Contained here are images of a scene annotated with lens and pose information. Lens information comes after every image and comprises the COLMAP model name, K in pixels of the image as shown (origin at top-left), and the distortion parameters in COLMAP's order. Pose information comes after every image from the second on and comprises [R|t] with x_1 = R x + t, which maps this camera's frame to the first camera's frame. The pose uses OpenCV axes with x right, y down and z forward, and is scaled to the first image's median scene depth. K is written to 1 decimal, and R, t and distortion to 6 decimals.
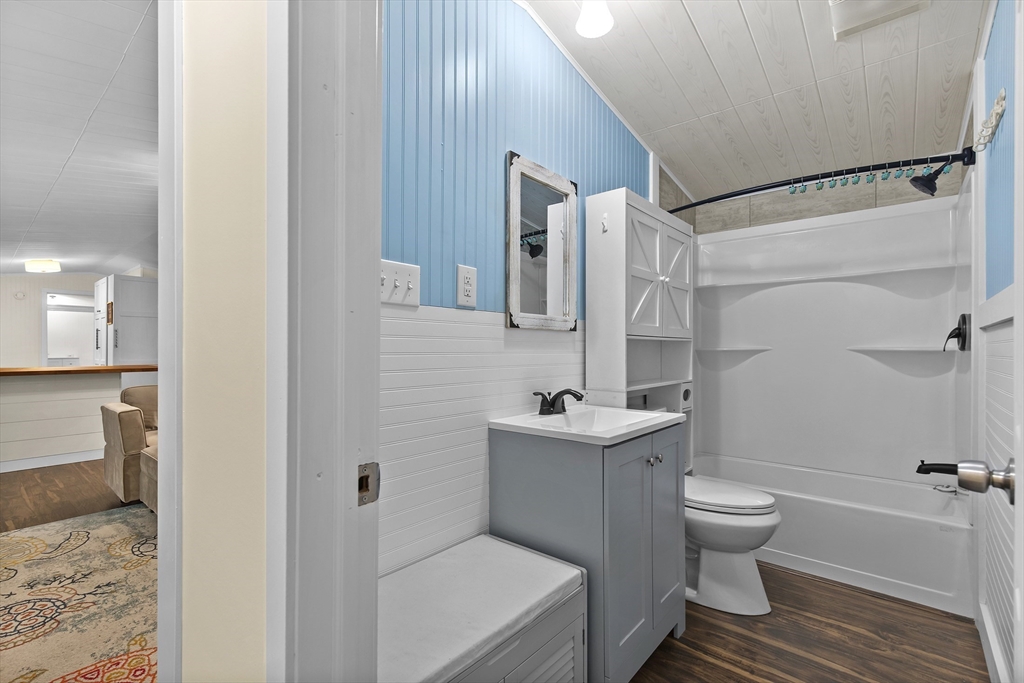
lens RADIAL K [[465.6, 0, 508.0], [0, 465.6, 343.6], [0, 0, 1]] dist [0.009452, 0.000086]
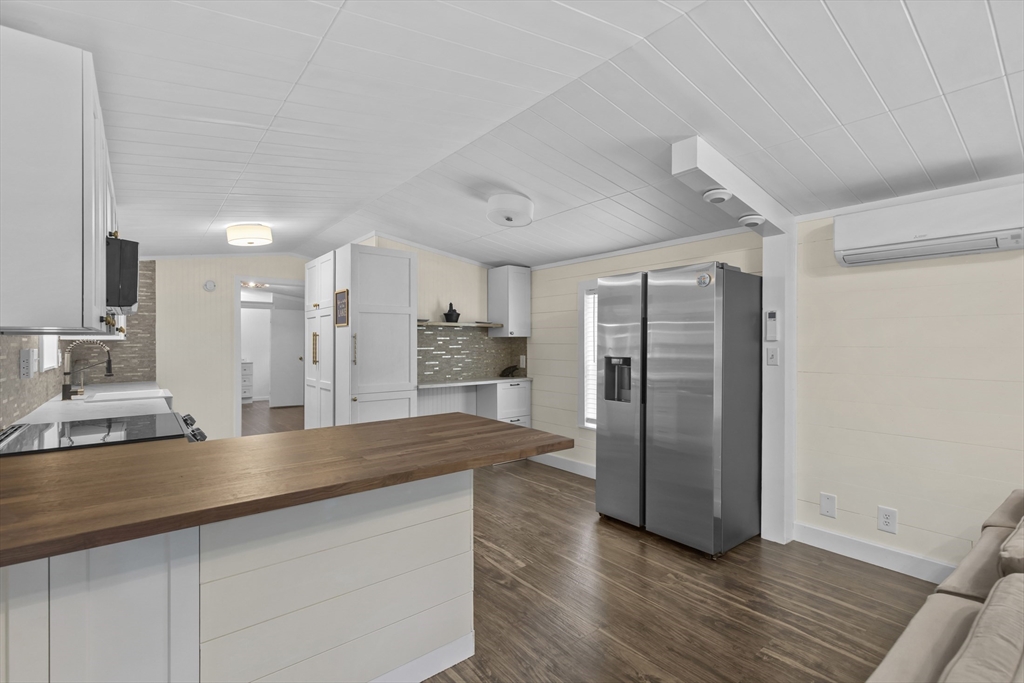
lens RADIAL K [[465.6, 0, 512.6], [0, 465.6, 340.1], [0, 0, 1]] dist [0.009452, 0.000086]
pose [[0.983077, -0.001328, -0.183190, -0.915081], [0.002754, 0.999968, 0.007527, -0.047911], [0.183175, -0.007904, 0.983049, 0.776542]]
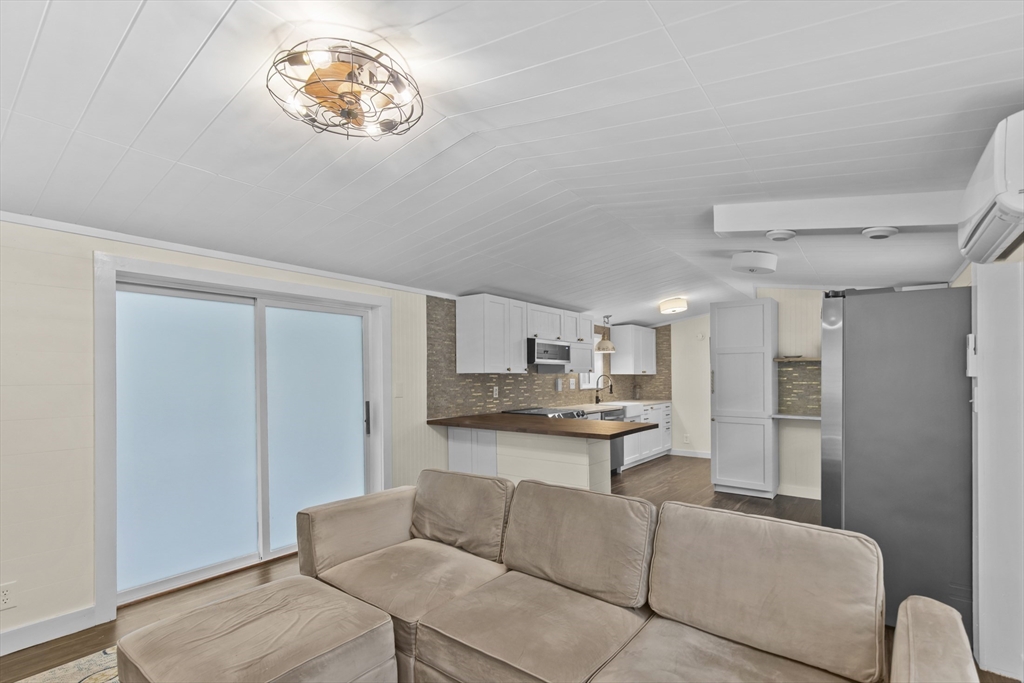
lens RADIAL K [[465.6, 0, 497.8], [0, 465.6, 371.4], [0, 0, 1]] dist [0.009452, 0.000086]
pose [[0.030982, -0.006782, -0.999497, -0.070003], [0.014000, 0.999882, -0.006351, -0.051893], [0.999422, -0.013796, 0.031073, 1.058763]]
